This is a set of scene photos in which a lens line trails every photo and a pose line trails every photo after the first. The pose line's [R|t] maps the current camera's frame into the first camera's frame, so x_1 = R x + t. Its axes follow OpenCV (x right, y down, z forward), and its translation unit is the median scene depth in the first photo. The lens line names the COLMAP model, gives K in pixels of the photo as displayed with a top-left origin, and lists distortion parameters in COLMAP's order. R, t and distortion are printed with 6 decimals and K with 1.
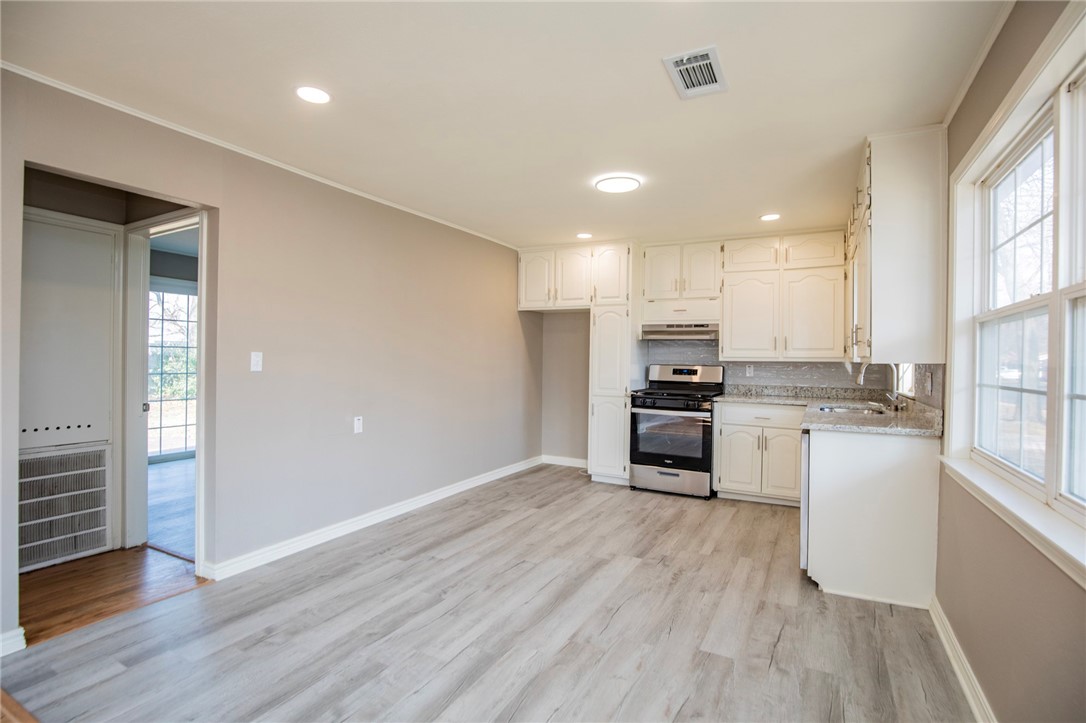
lens RADIAL K [[517.2, 0, 535.3], [0, 517.2, 359.6], [0, 0, 1]] dist [-0.024008, 0.003424]
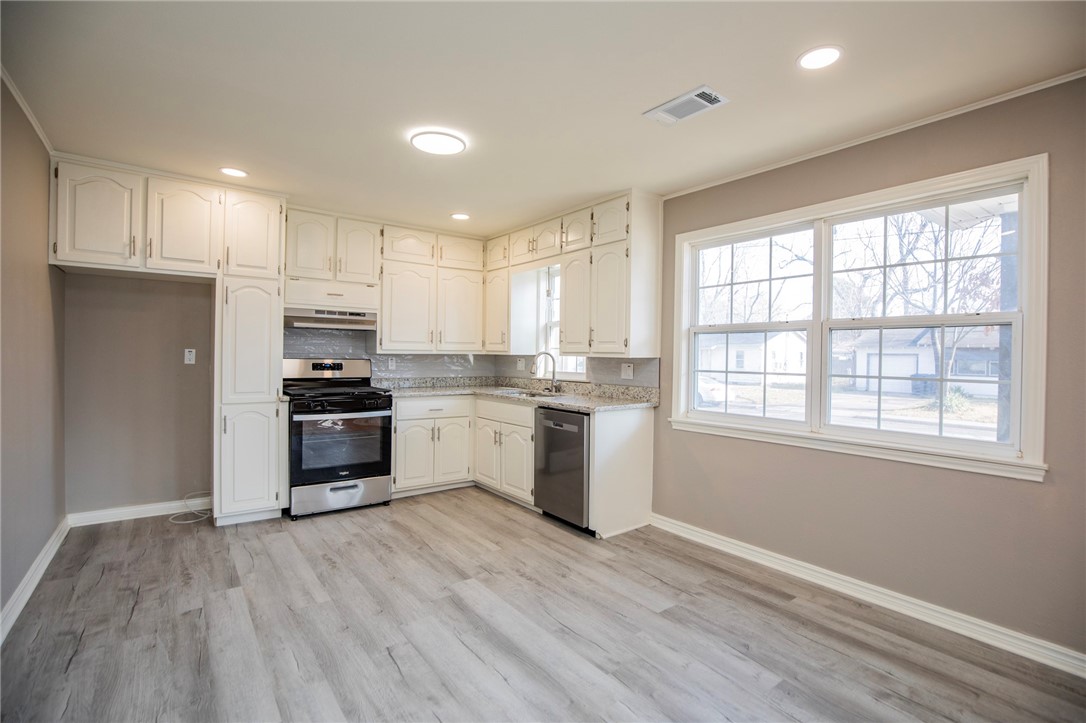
lens RADIAL K [[517.2, 0, 541.5], [0, 517.2, 360.0], [0, 0, 1]] dist [-0.024008, 0.003424]
pose [[0.402899, -0.018716, 0.915053, -0.419817], [-0.006834, 0.999701, 0.023457, -0.011258], [-0.915219, -0.015704, 0.402651, 0.401941]]
